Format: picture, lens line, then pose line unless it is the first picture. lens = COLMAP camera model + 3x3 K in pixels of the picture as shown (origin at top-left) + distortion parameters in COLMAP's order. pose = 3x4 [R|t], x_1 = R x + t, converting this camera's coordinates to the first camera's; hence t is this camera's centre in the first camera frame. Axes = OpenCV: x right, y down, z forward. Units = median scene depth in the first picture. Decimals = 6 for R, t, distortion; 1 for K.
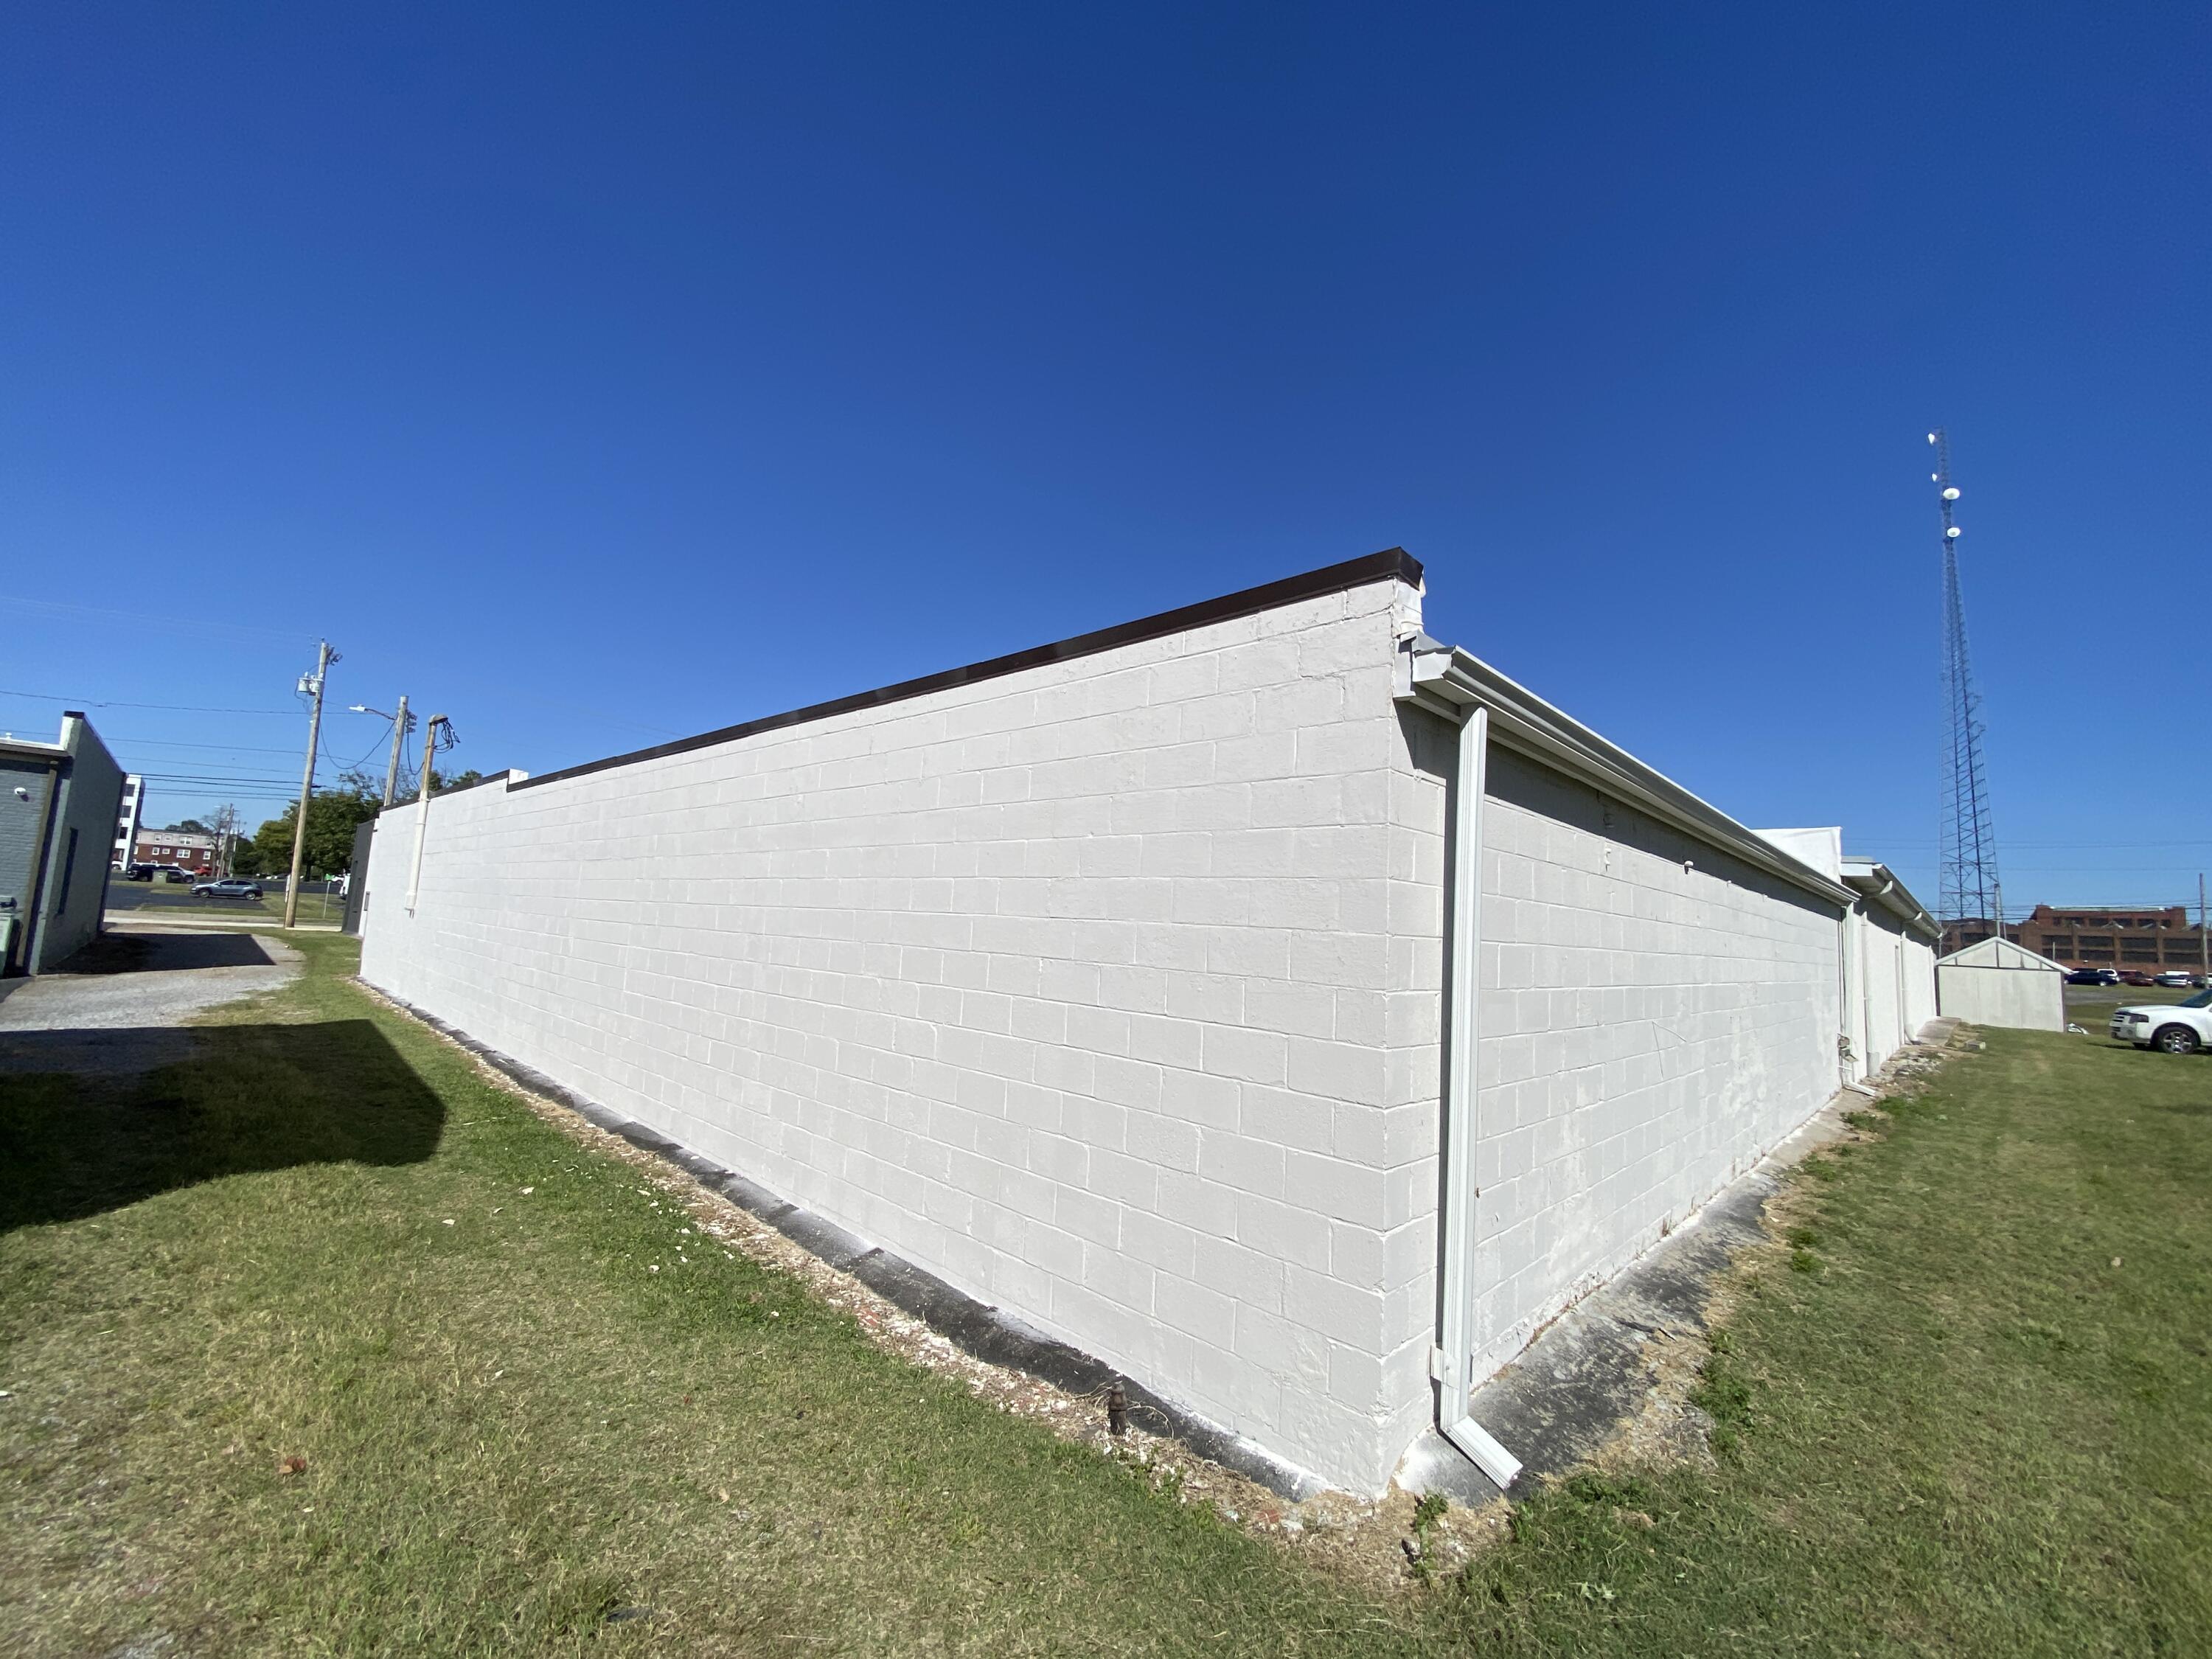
lens RADIAL K [[888.9, 0, 1103.0], [0, 888.9, 832.5], [0, 0, 1]] dist [-0.002964, -0.000228]
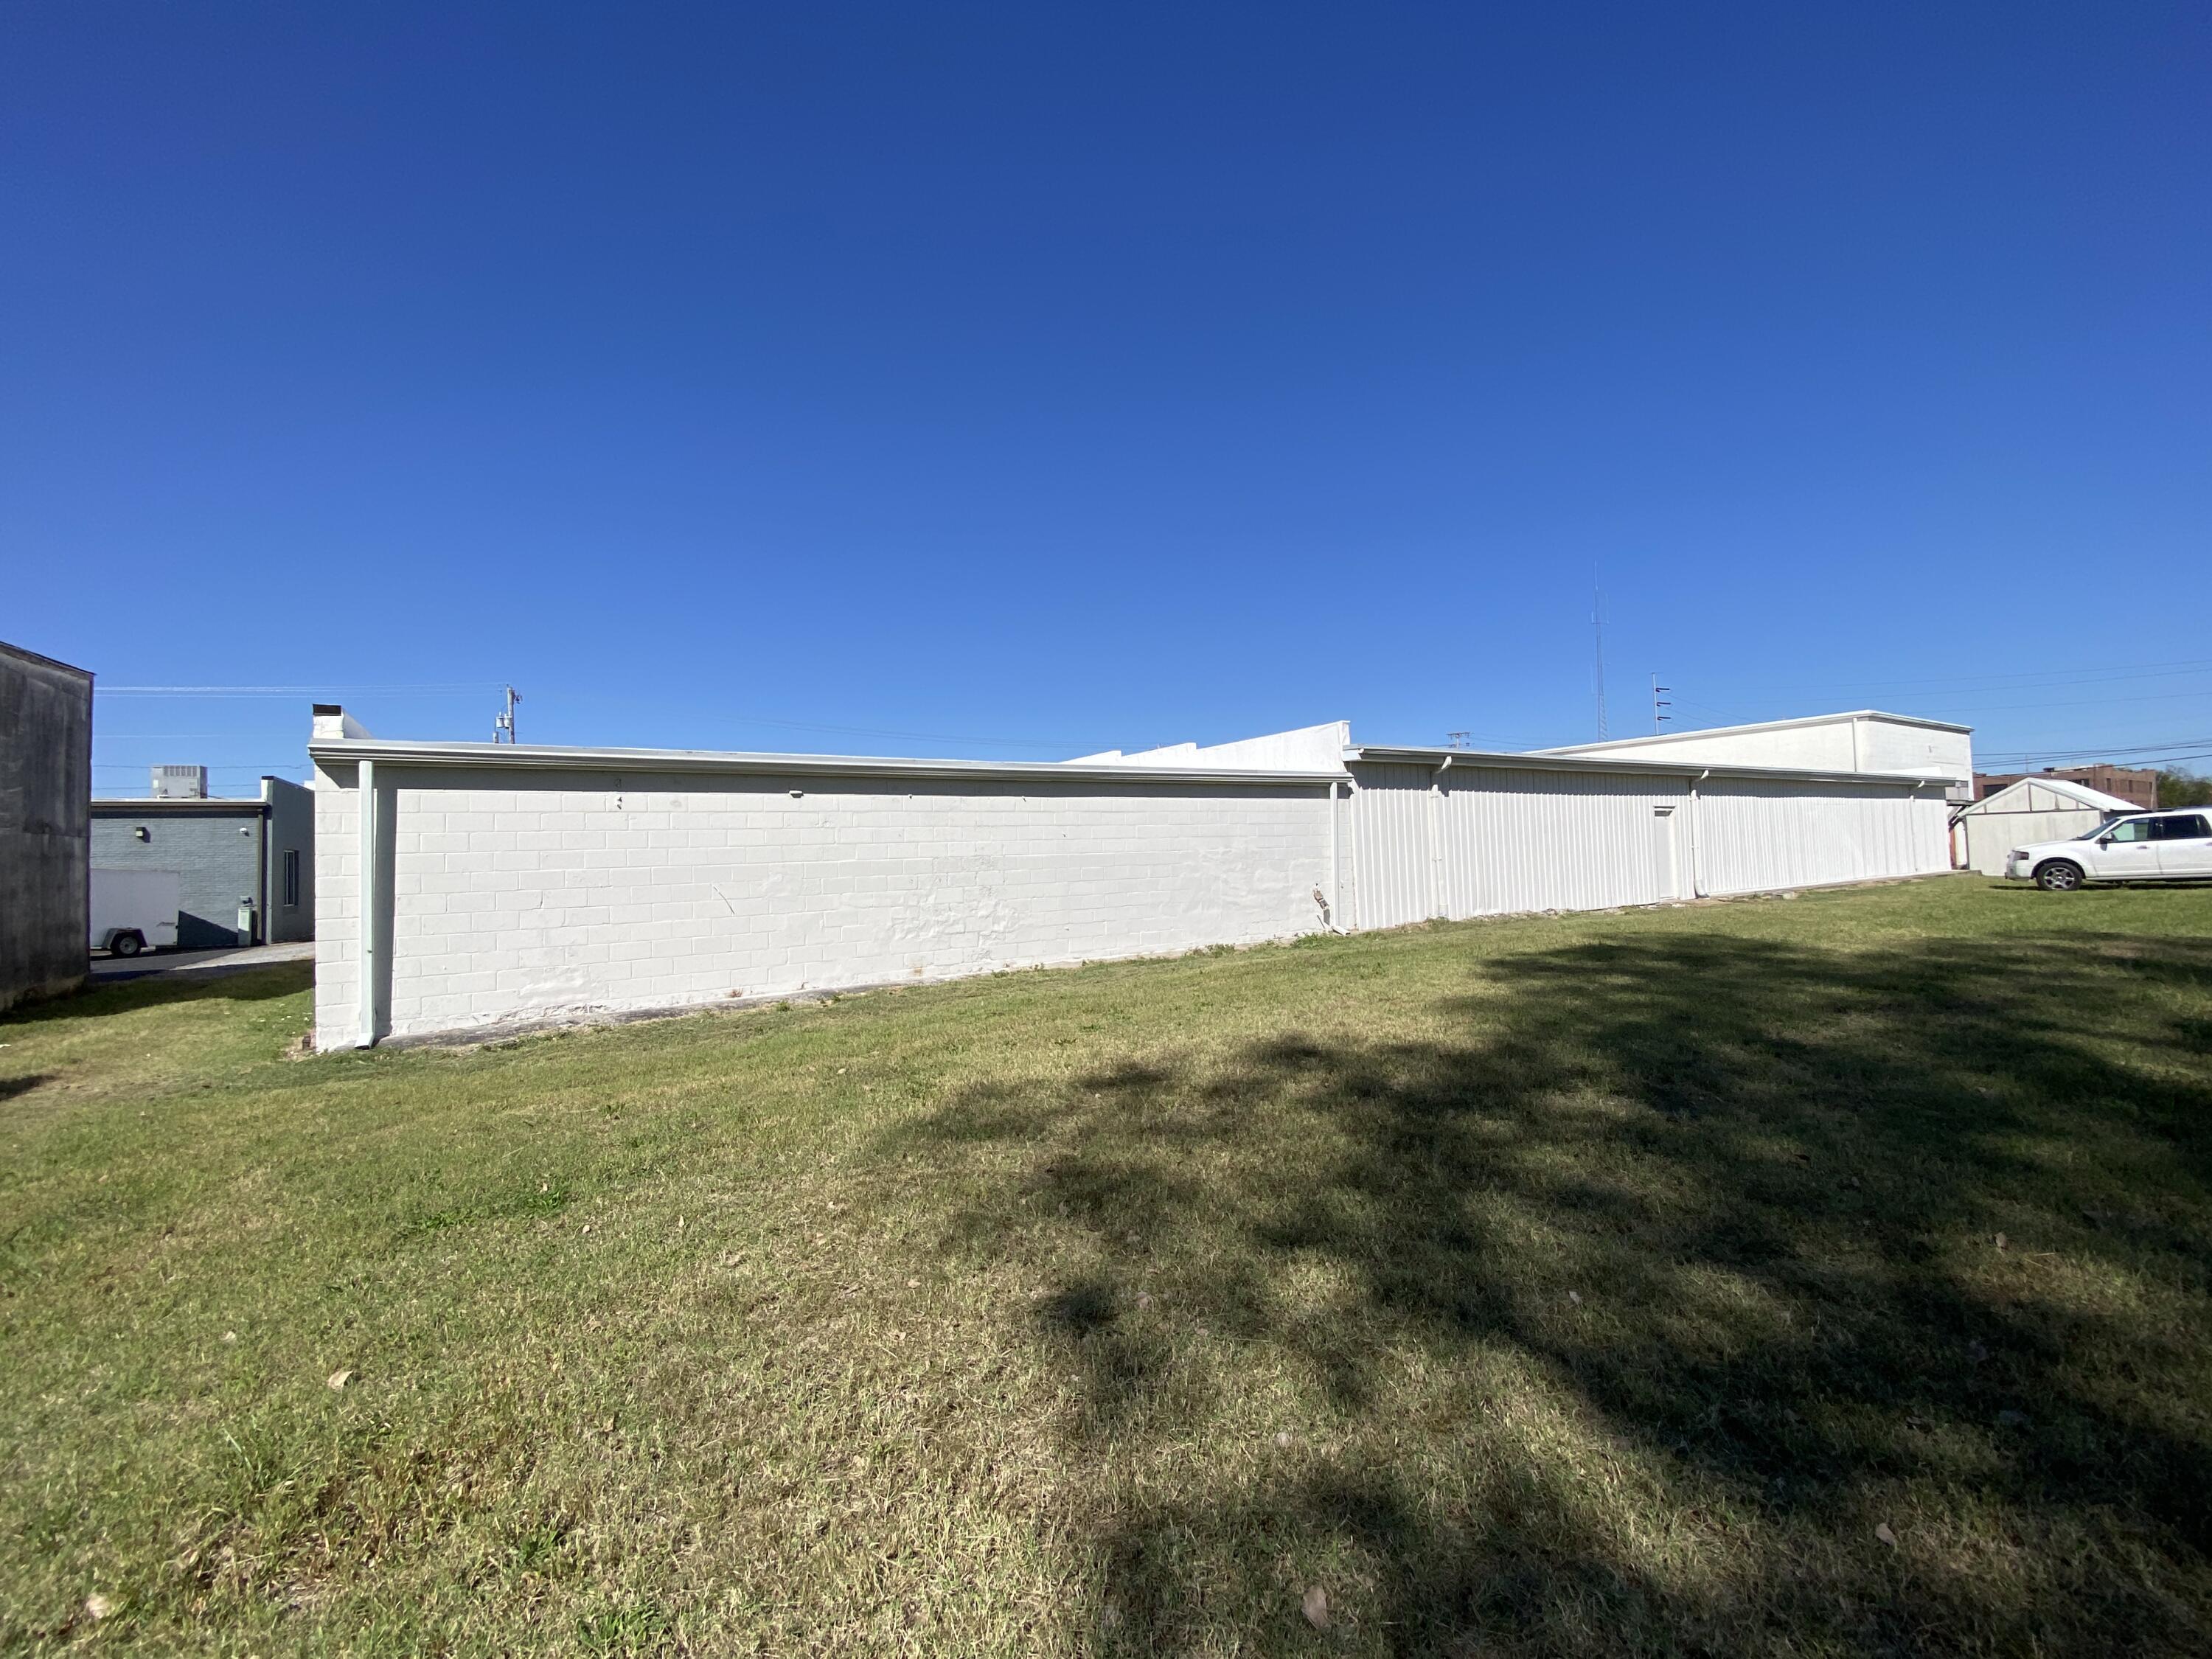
lens RADIAL K [[888.9, 0, 1103.9], [0, 888.9, 824.8], [0, 0, 1]] dist [-0.002964, -0.000228]
pose [[0.967061, -0.094451, -0.236374, 0.599515], [0.109936, 0.992515, 0.053181, 0.026564], [0.229582, -0.077416, 0.970206, -0.169726]]
